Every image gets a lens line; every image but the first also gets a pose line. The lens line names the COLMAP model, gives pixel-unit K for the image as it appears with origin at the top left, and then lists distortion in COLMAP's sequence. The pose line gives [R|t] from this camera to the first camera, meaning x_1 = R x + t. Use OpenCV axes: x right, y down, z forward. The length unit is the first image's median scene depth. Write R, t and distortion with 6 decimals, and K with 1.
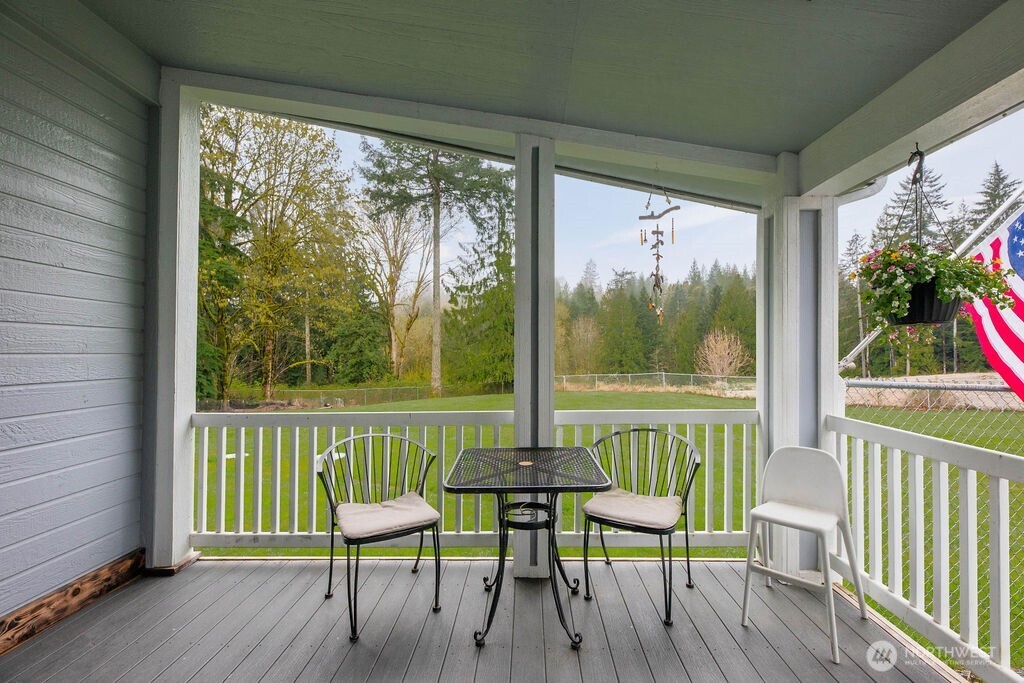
lens RADIAL K [[449.2, 0, 512.0], [0, 449.2, 341.5], [0, 0, 1]] dist [-0.000241, -0.000126]
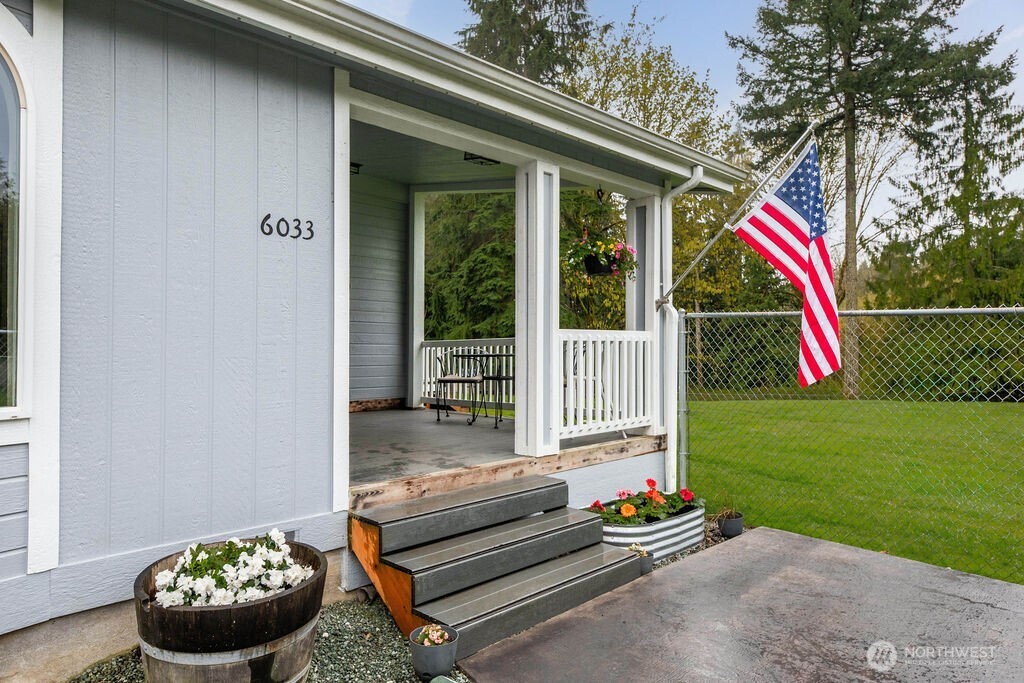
lens RADIAL K [[633.7, 0, 512.0], [0, 633.7, 341.5], [0, 0, 1]] dist [-0.000424, -0.001251]
pose [[0.723796, -0.014255, -0.689866, 0.123827], [0.018049, 0.999836, -0.001724, 0.012644], [0.689778, -0.011204, 0.723935, -0.065746]]
